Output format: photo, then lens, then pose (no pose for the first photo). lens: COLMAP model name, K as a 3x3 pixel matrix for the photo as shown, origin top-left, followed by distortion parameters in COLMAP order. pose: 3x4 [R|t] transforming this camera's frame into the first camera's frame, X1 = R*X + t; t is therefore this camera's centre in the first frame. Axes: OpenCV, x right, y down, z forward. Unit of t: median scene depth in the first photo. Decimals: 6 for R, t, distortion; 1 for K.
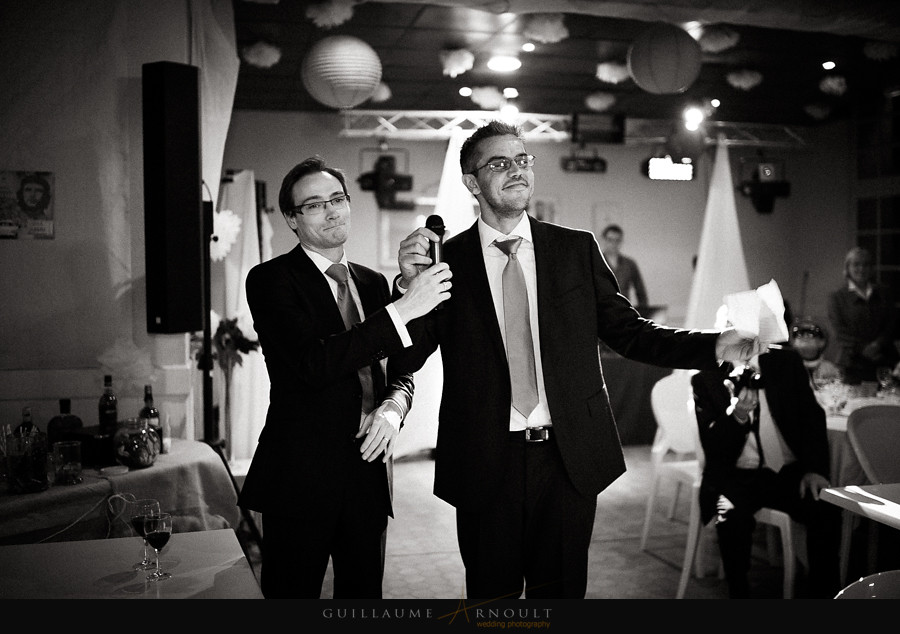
lens RADIAL K [[1045.0, 0, 451.7], [0, 1045.0, 305.2], [0, 0, 1]] dist [-0.025947, -0.021074]
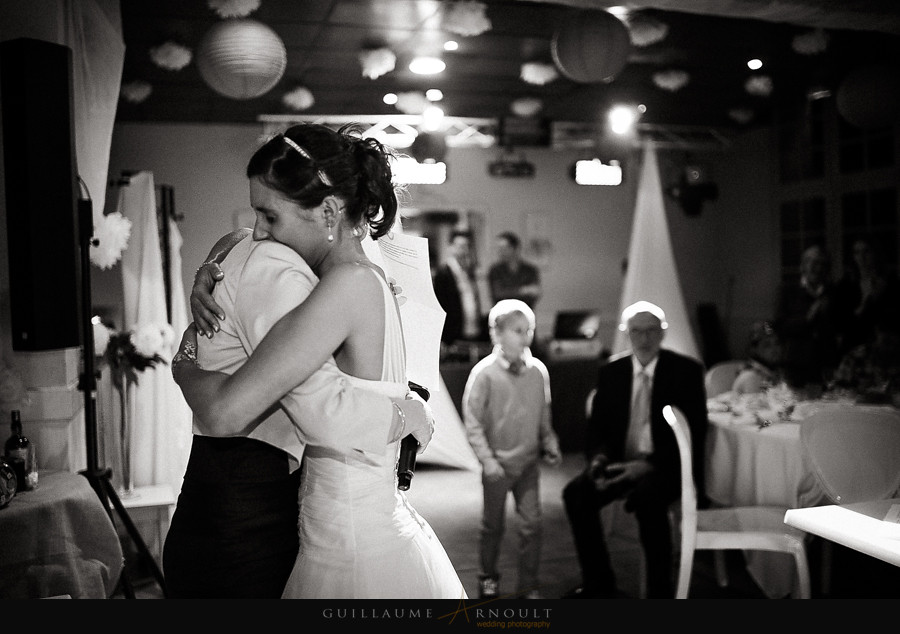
lens RADIAL K [[971.2, 0, 450.0], [0, 971.2, 317.0], [0, 0, 1]] dist [-0.047334, 0.008840]
pose [[0.998214, -0.022792, 0.055216, 0.017890], [0.022868, 0.999738, -0.000743, 0.004564], [-0.055185, 0.002005, 0.998474, 0.108266]]
